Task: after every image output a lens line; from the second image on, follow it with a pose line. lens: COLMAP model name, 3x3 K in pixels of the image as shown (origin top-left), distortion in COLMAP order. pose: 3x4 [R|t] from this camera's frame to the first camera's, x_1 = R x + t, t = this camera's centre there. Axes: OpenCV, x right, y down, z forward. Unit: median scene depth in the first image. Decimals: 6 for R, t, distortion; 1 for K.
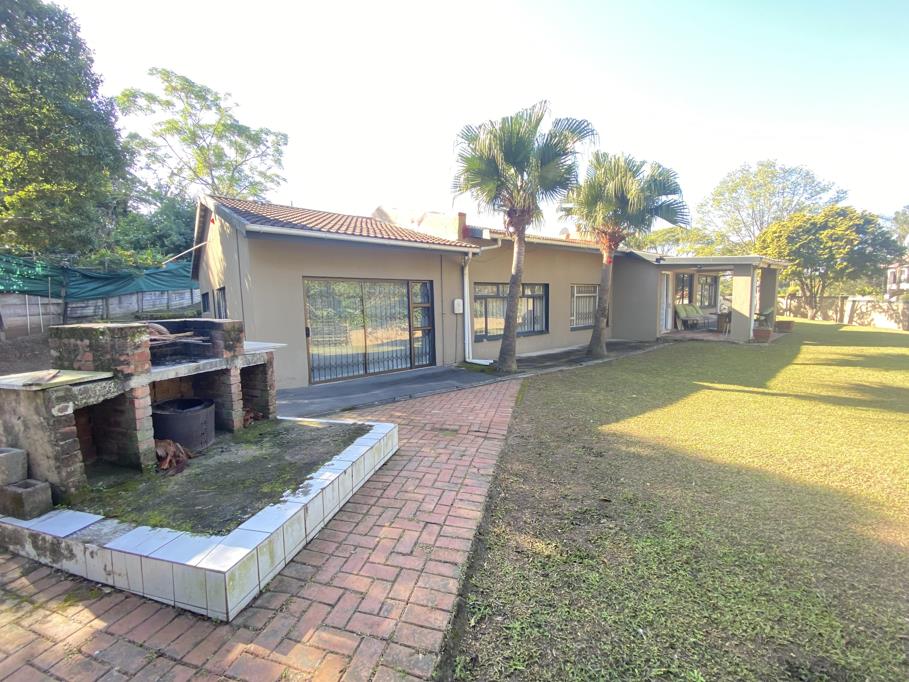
lens RADIAL K [[367.8, 0, 454.5], [0, 367.8, 341.0], [0, 0, 1]] dist [0.027313, -0.027549]
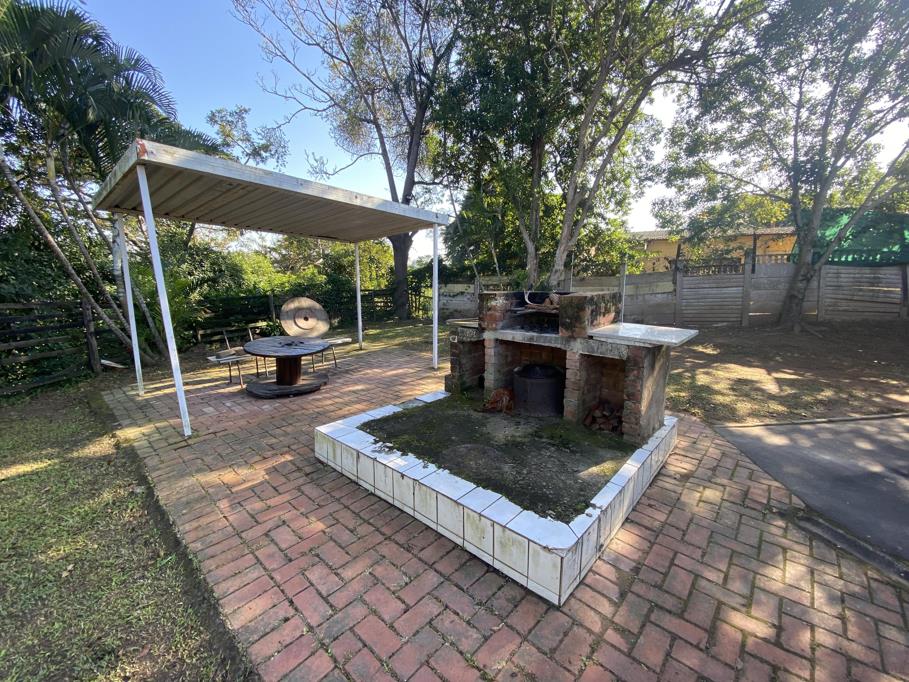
lens RADIAL K [[367.8, 0, 454.5], [0, 367.8, 341.0], [0, 0, 1]] dist [0.027313, -0.027549]
pose [[-0.479309, 0.146598, -0.865316, 0.098023], [-0.084804, 0.973601, 0.211917, -0.039306], [0.873539, 0.174956, -0.454224, 0.426371]]
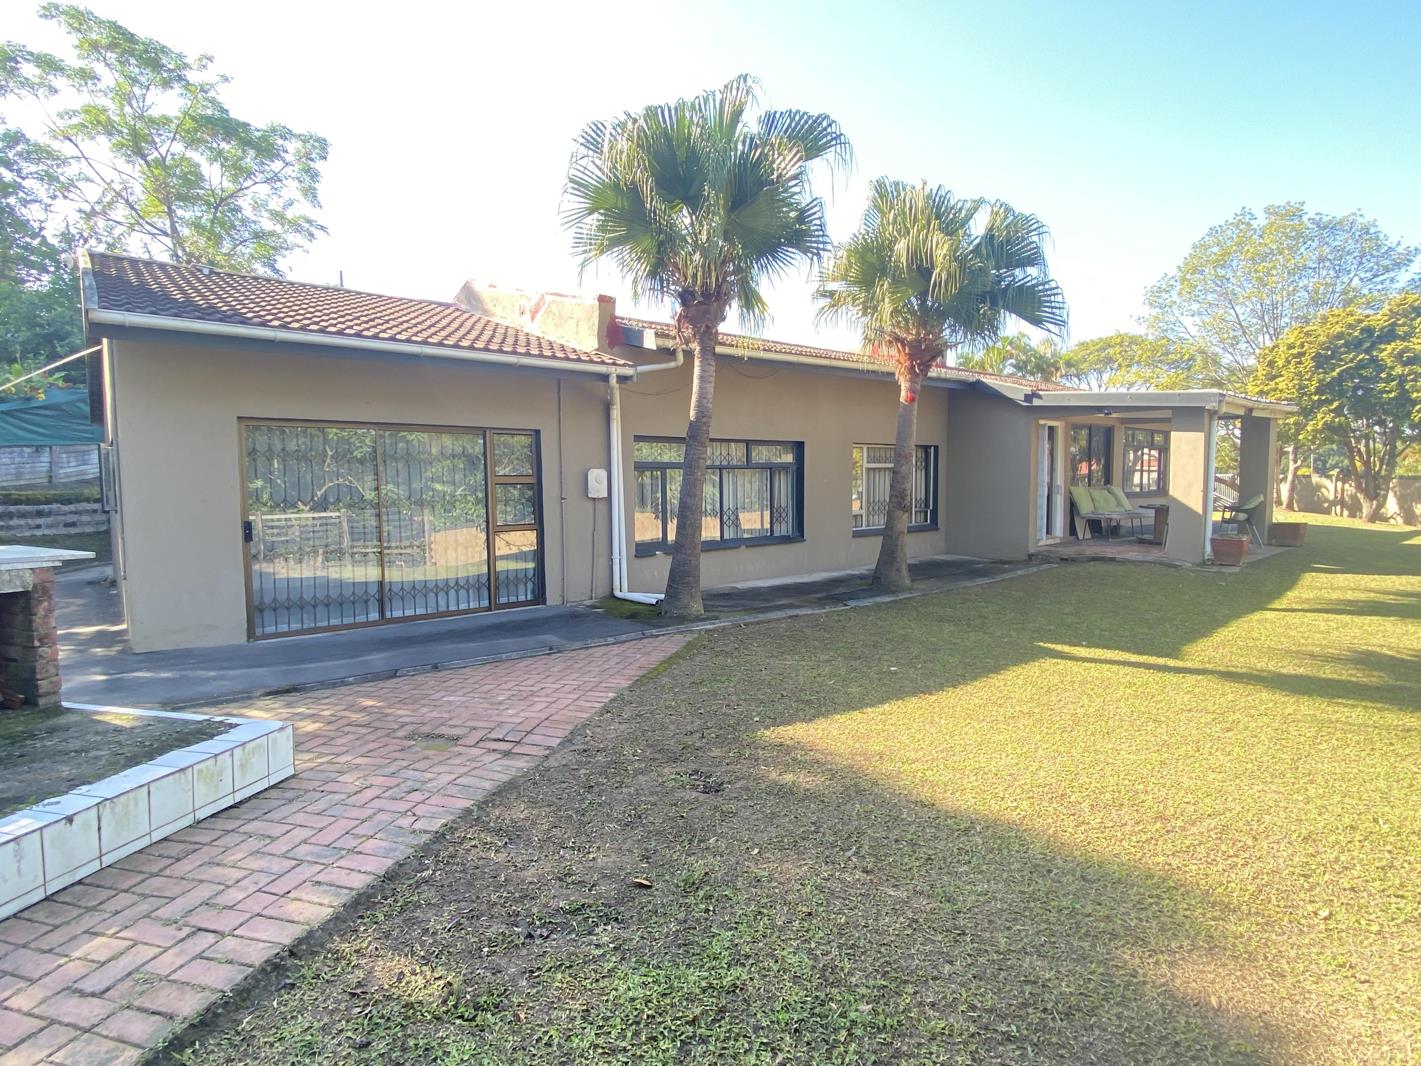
lens RADIAL K [[746.3, 0, 710.5], [0, 746.3, 533.0], [0, 0, 1]] dist [0.017569, -0.022060]
pose [[0.999881, 0.012575, 0.008894, 0.154547], [-0.012280, 0.999397, -0.032493, 0.001722], [-0.009298, 0.032379, 0.999432, 0.005556]]
